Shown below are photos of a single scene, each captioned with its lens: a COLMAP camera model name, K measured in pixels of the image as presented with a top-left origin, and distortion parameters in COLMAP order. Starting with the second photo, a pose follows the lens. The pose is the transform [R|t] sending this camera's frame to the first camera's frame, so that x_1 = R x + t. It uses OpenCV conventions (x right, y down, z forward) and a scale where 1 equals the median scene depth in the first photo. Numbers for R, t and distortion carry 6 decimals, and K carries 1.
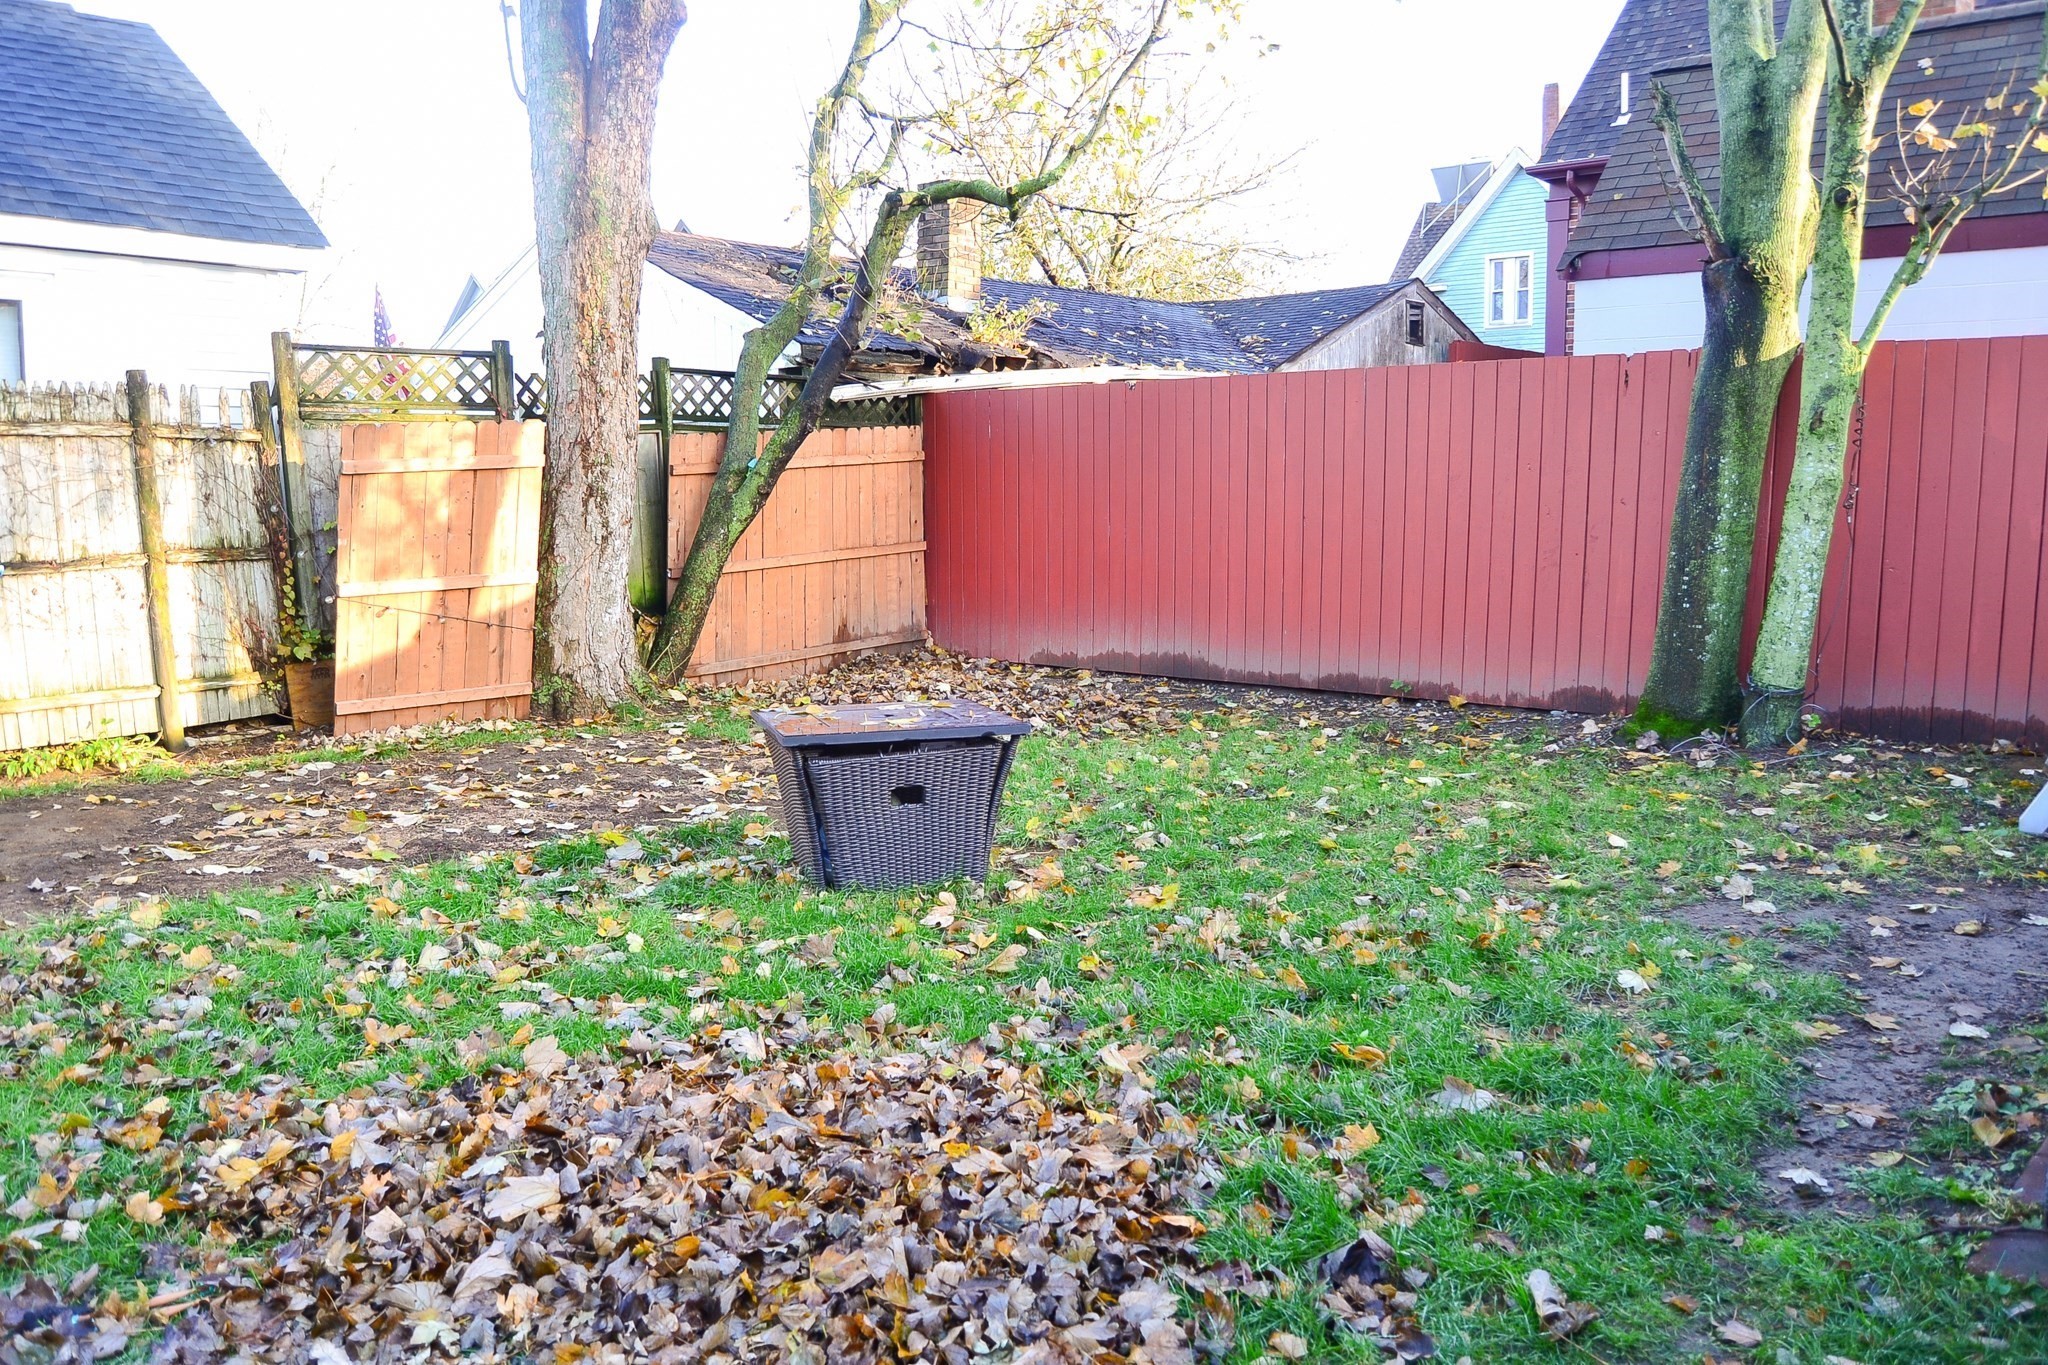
lens RADIAL K [[1627.8, 0, 1025.5], [0, 1627.8, 695.5], [0, 0, 1]] dist [-0.085264, 0.034683]
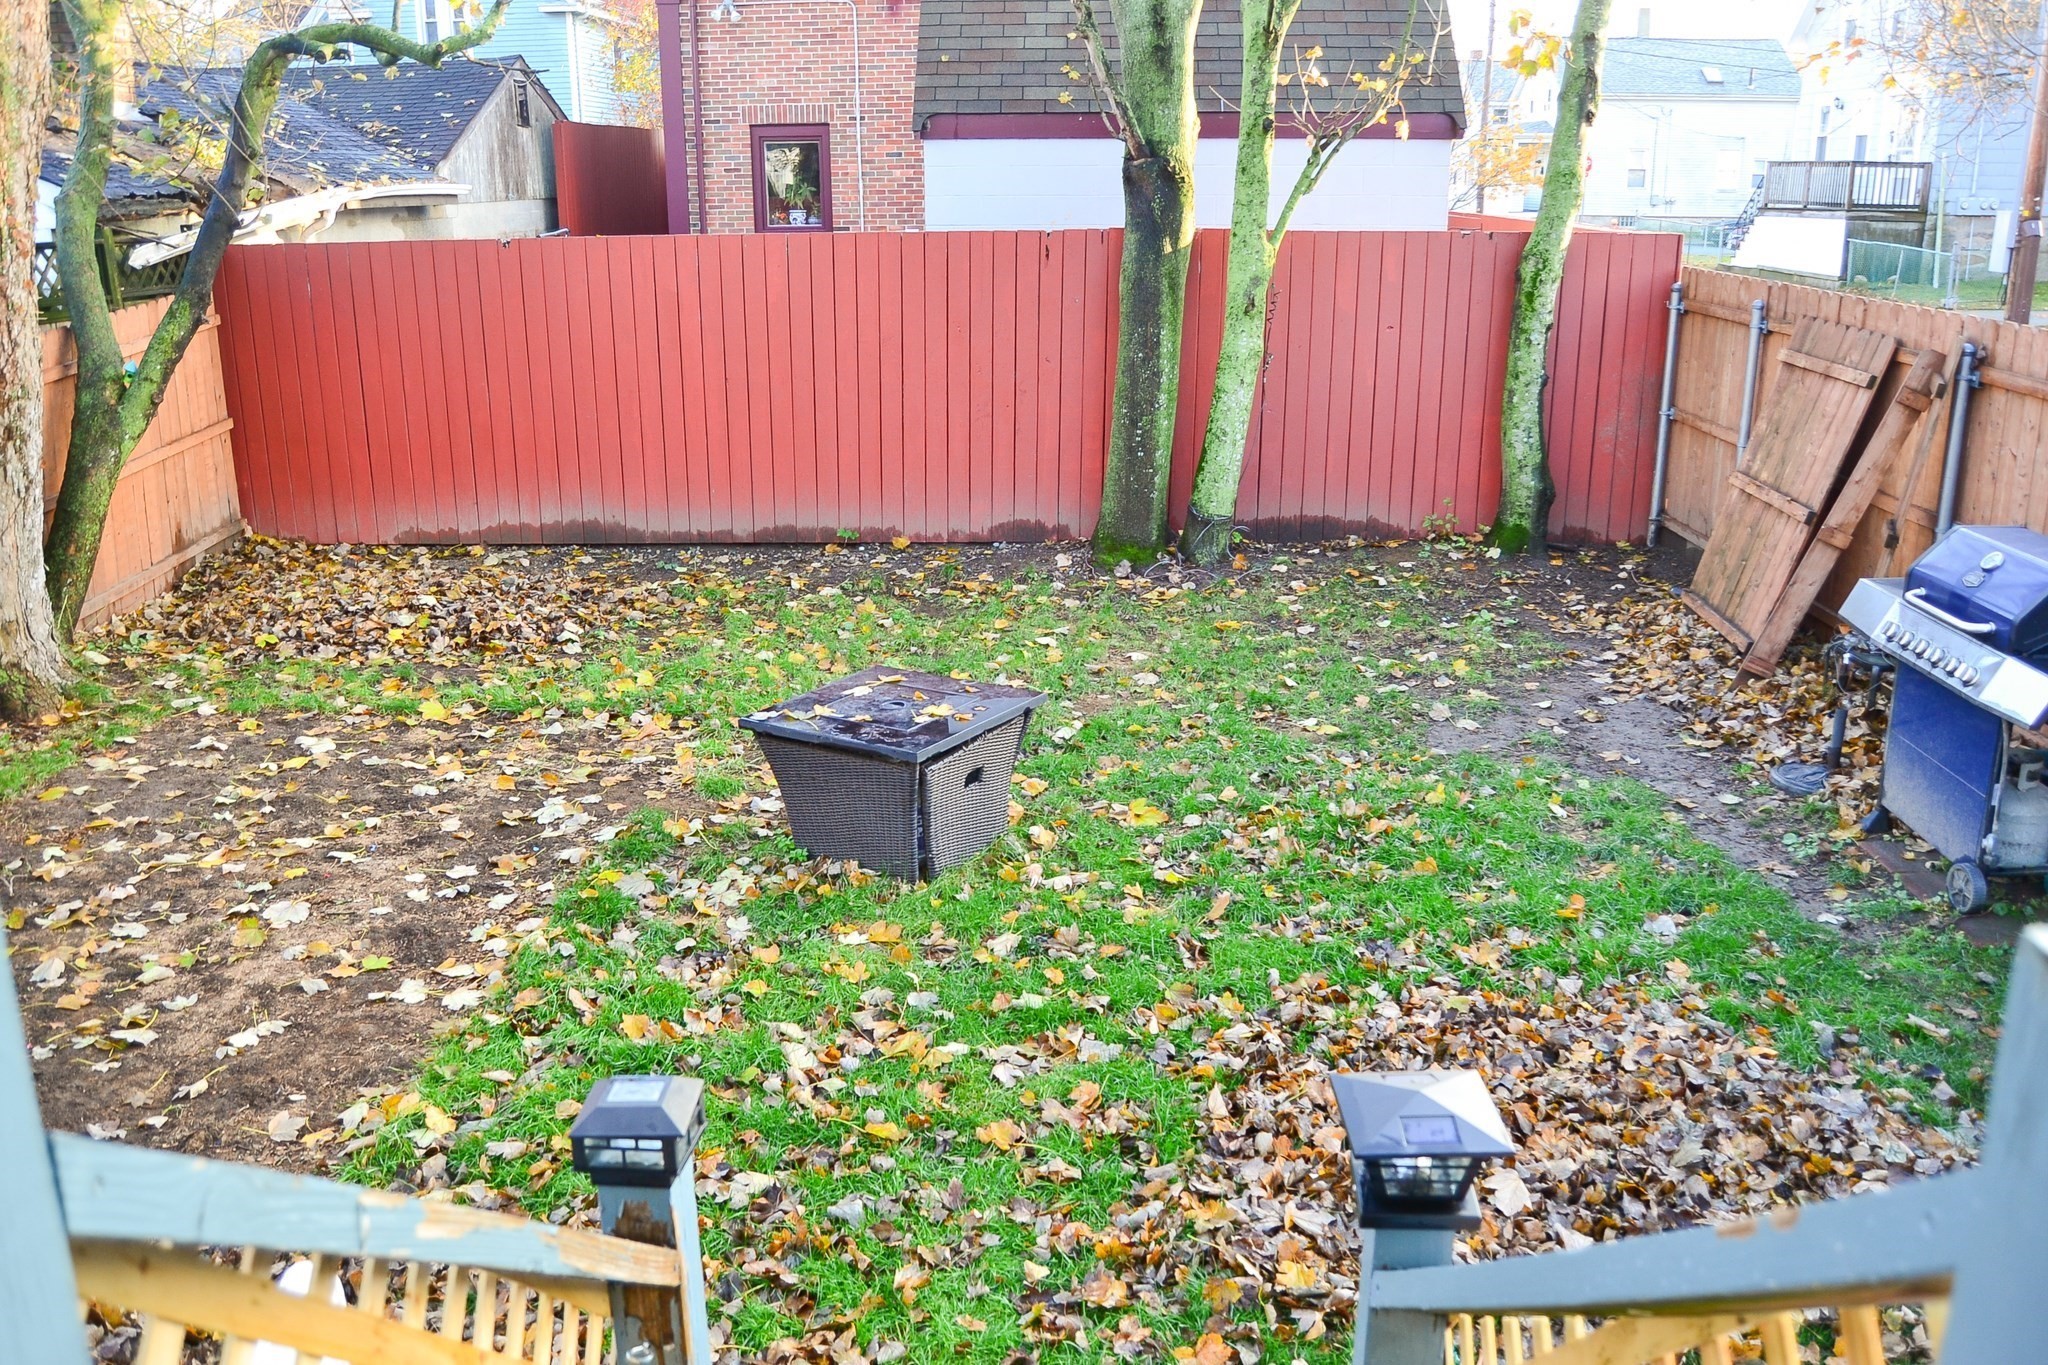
lens RADIAL K [[1662.9, 0, 1027.8], [0, 1662.9, 698.5], [0, 0, 1]] dist [-0.098354, 0.045589]
pose [[0.774184, -0.190577, 0.603589, -0.438130], [0.085187, 0.976292, 0.198991, -0.130304], [-0.627202, -0.102638, 0.772064, 0.067407]]
